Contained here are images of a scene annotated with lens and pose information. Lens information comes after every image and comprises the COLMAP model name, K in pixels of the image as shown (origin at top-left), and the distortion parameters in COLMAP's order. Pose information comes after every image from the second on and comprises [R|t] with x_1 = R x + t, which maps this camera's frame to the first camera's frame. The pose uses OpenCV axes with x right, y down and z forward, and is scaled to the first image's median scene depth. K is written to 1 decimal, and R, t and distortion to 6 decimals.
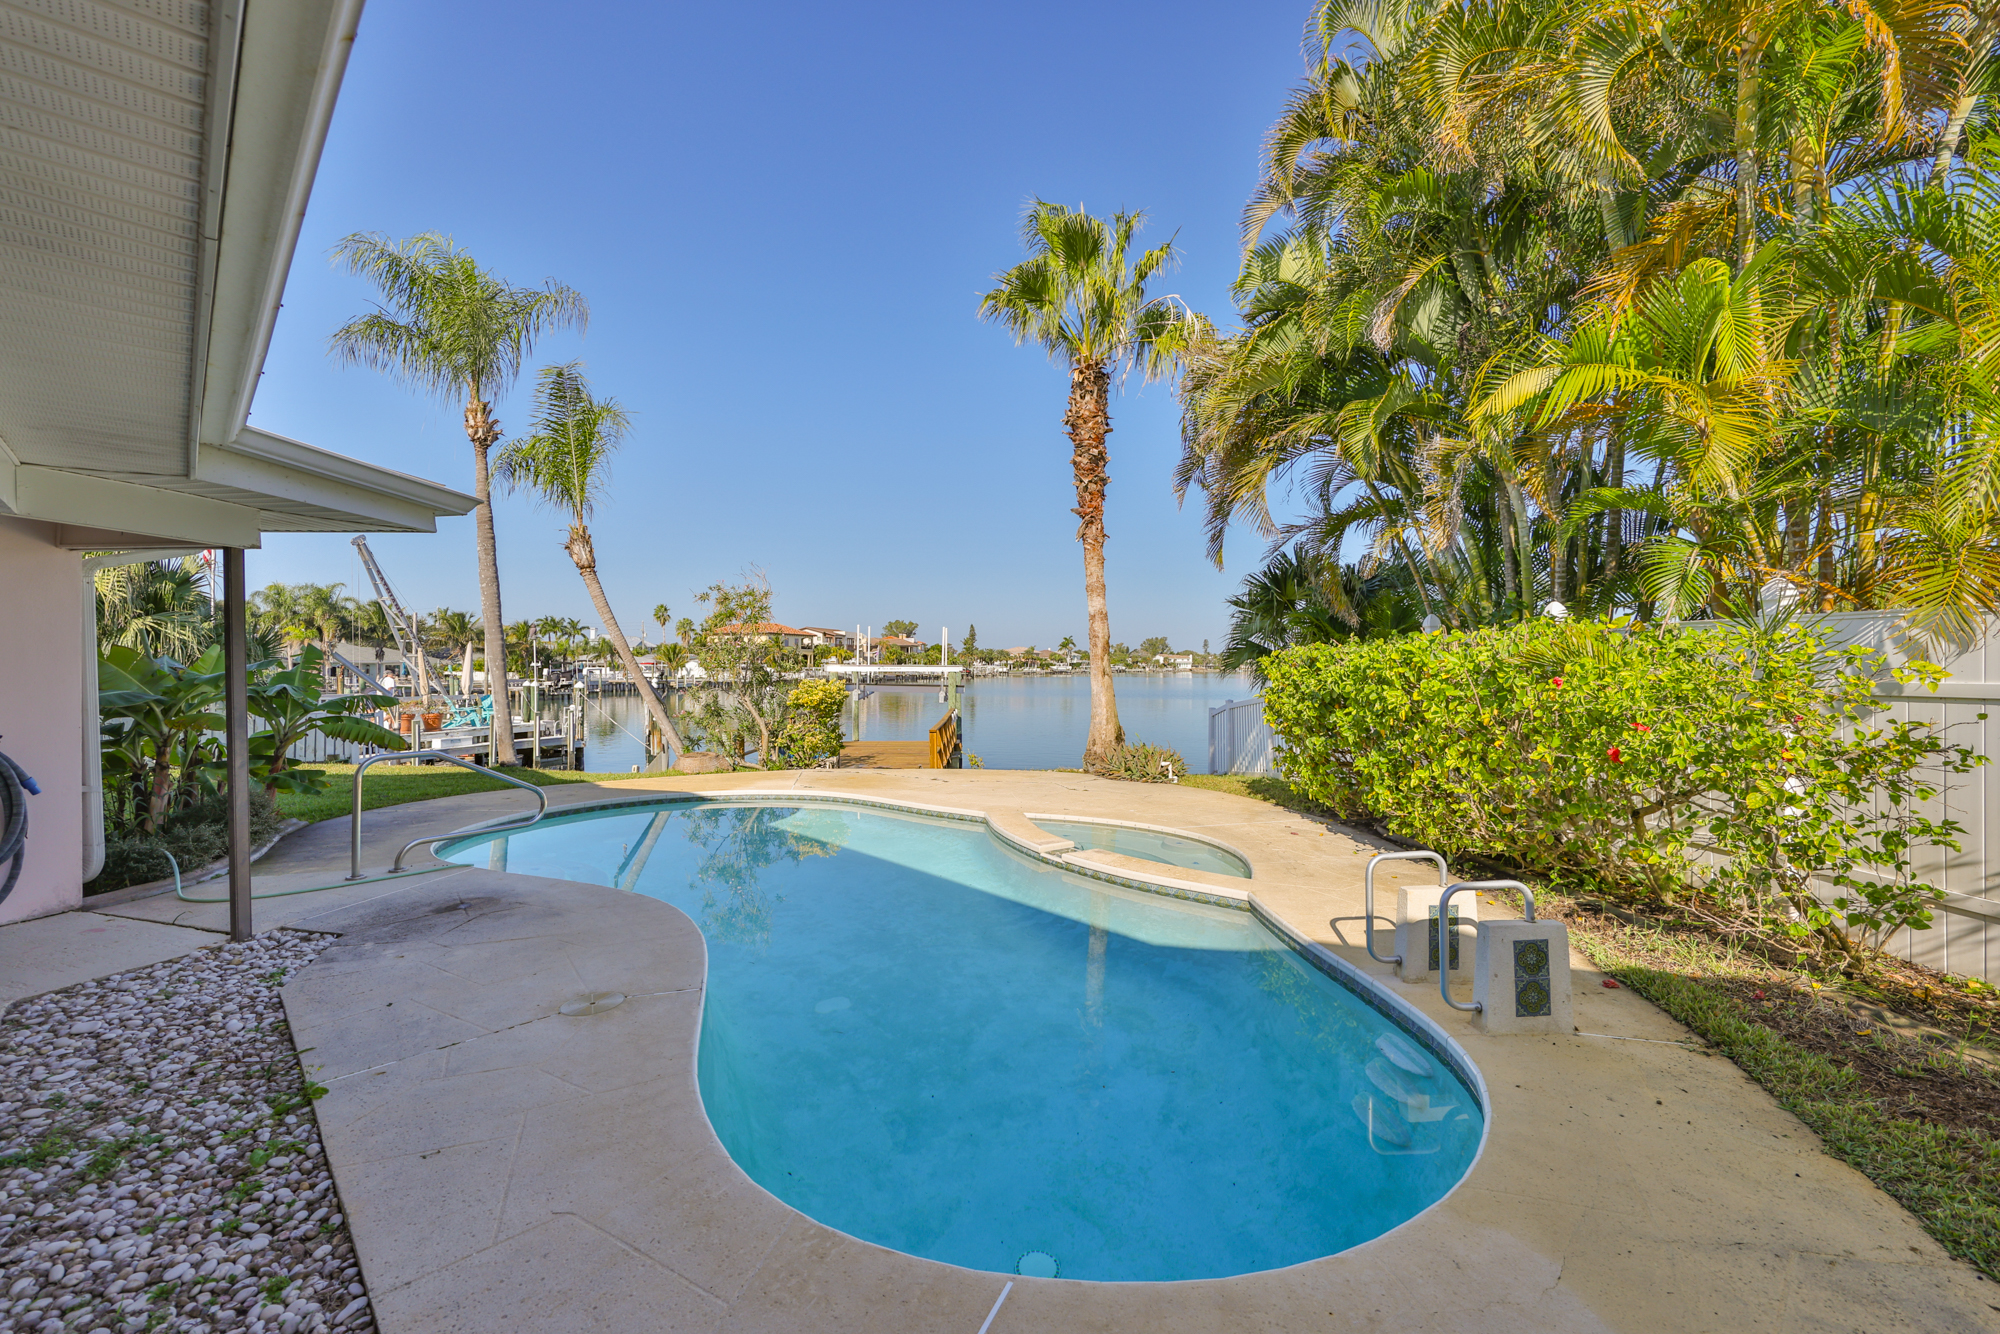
lens RADIAL K [[847.3, 0, 1001.1], [0, 847.3, 673.6], [0, 0, 1]] dist [-0.007352, 0.001237]
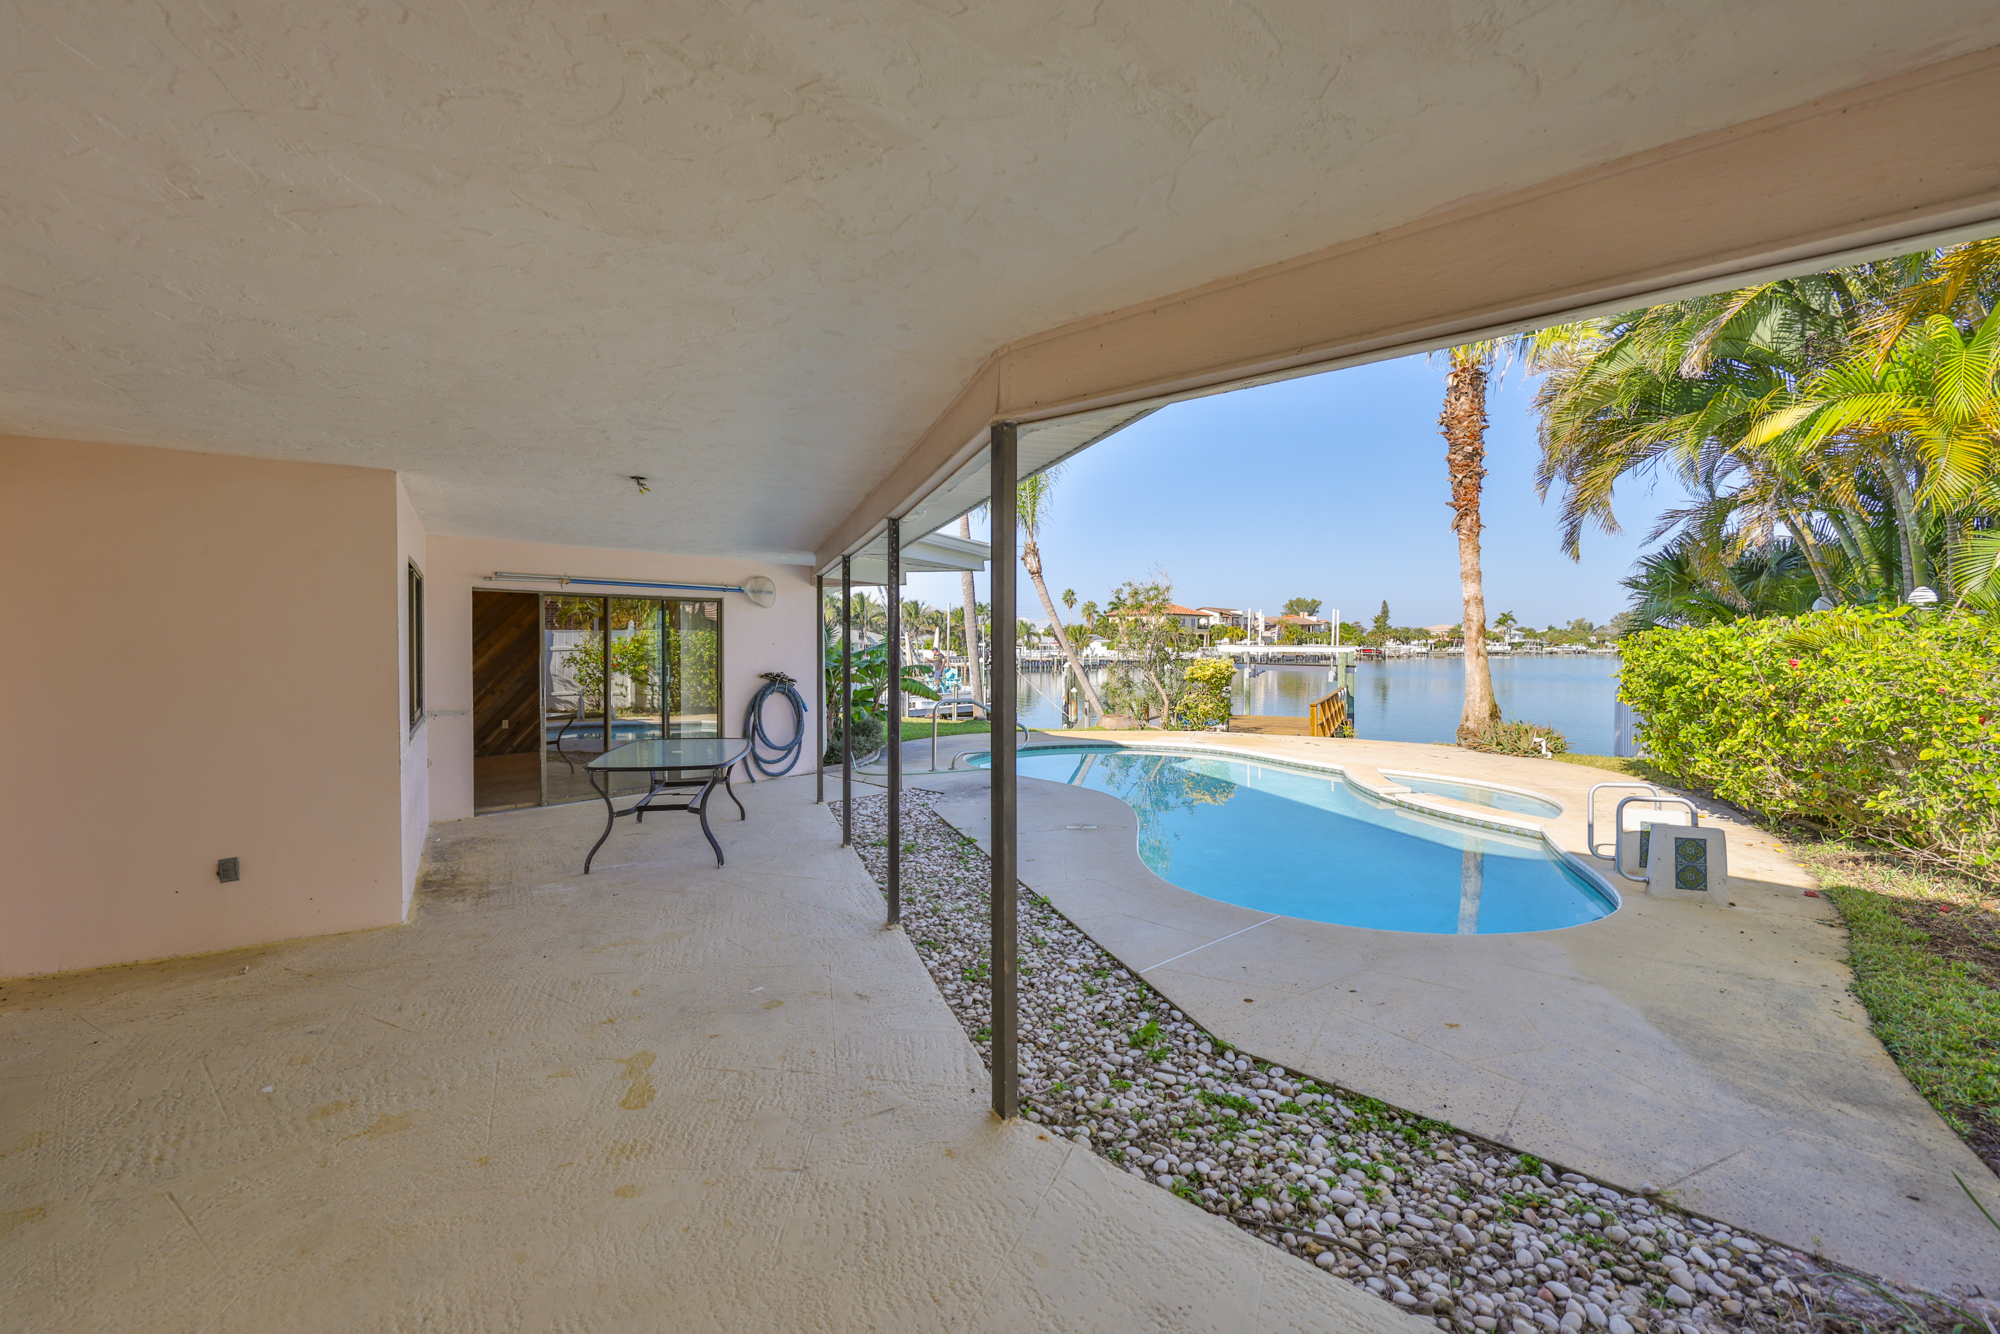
lens RADIAL K [[847.3, 0, 986.6], [0, 847.3, 654.6], [0, 0, 1]] dist [-0.007352, 0.001237]
pose [[0.888842, 0.005924, -0.458175, 0.056713], [-0.005166, 0.999982, 0.002909, 0.000067], [0.458184, -0.000218, 0.888857, -0.229186]]
